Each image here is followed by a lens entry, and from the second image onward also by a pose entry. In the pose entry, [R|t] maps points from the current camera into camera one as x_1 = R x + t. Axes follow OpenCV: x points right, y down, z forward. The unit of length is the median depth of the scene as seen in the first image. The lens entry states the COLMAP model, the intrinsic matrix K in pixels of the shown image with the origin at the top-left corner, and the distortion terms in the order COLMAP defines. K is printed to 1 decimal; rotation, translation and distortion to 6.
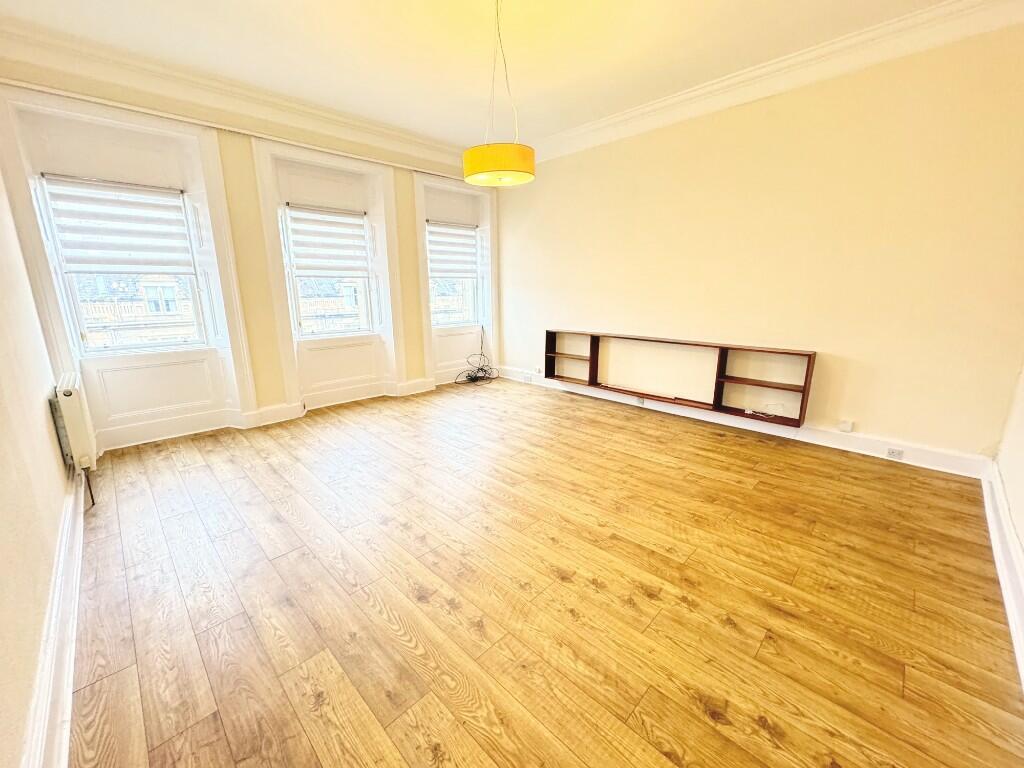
lens RADIAL K [[410.6, 0, 512.0], [0, 410.6, 384.0], [0, 0, 1]] dist [-0.000041, -0.000040]
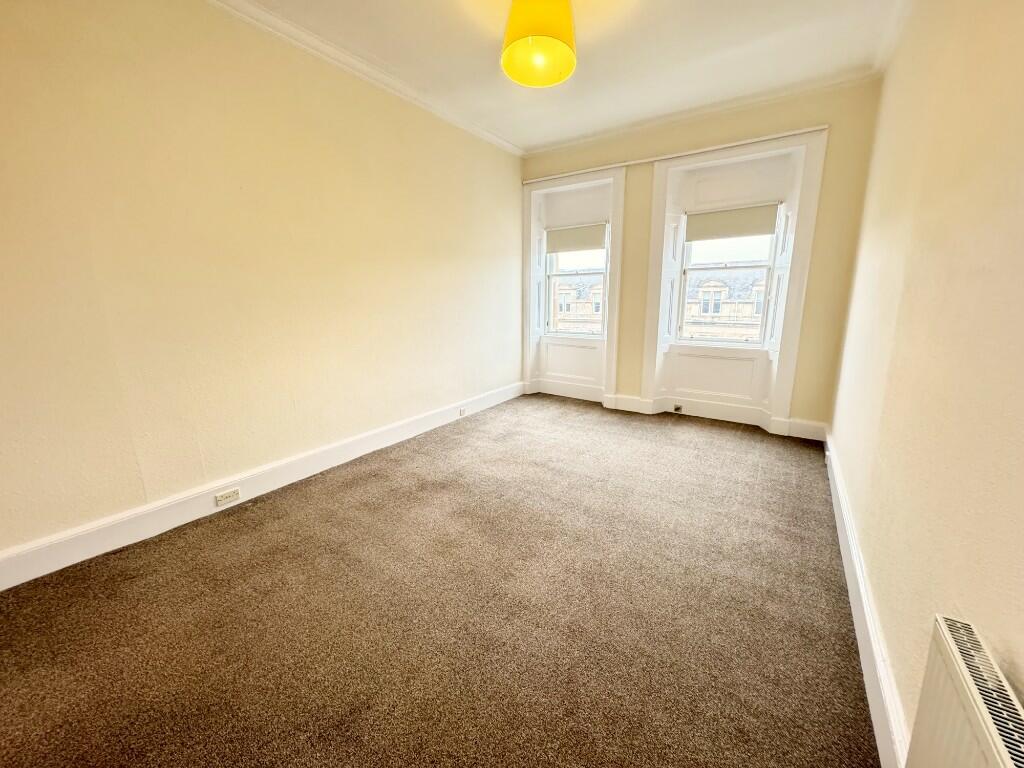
lens RADIAL K [[410.6, 0, 512.0], [0, 410.6, 384.0], [0, 0, 1]] dist [-0.000041, -0.000040]
pose [[0.204259, 0.203917, -0.957442, 0.392632], [-0.210556, 0.964323, 0.160463, -0.086042], [0.956004, 0.168819, 0.239908, 0.360897]]
